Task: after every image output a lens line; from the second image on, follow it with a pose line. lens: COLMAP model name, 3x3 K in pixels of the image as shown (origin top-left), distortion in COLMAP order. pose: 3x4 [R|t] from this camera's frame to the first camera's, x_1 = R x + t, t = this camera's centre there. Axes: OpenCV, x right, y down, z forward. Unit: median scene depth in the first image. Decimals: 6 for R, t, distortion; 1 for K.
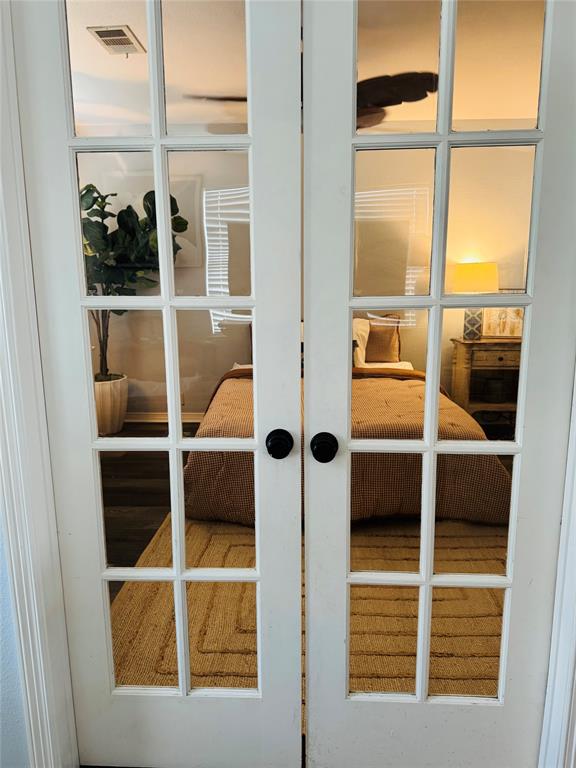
lens RADIAL K [[546.4, 0, 288.9], [0, 546.4, 381.9], [0, 0, 1]] dist [0.030743, -0.030493]
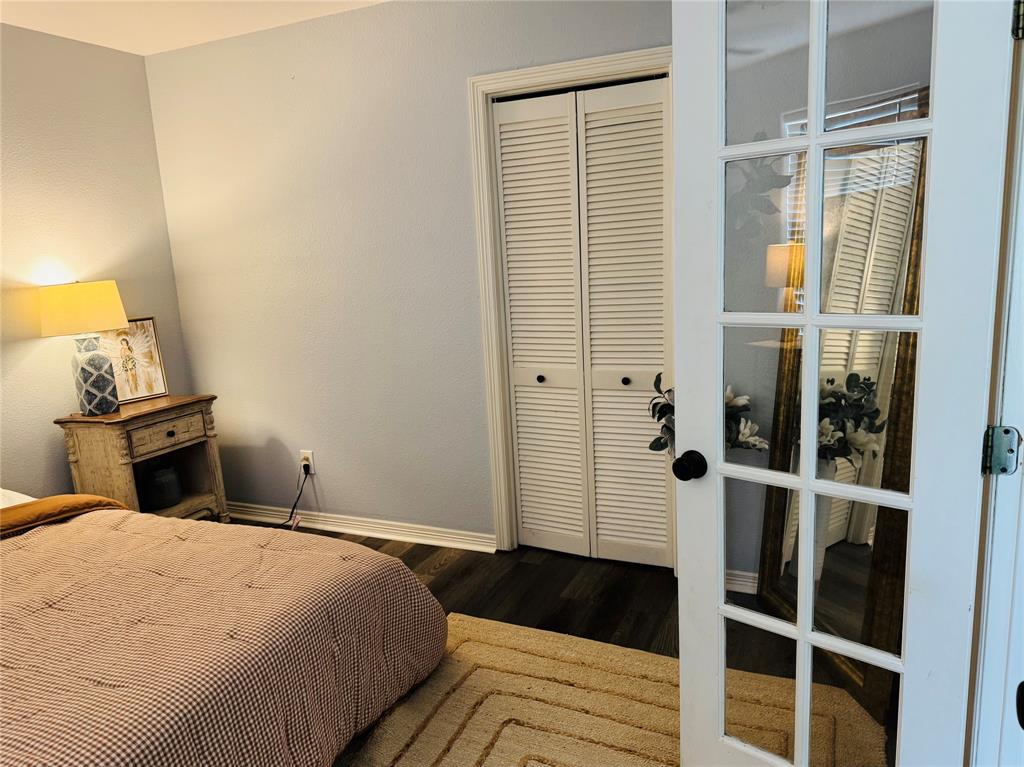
lens RADIAL K [[728.5, 0, 512.4], [0, 728.5, 384.6], [0, 0, 1]] dist [0.030743, -0.030493]
pose [[0.389321, -0.178325, 0.903676, -0.177323], [0.226570, 0.969477, 0.093699, -0.079464], [-0.892802, 0.168267, 0.417841, 0.291655]]
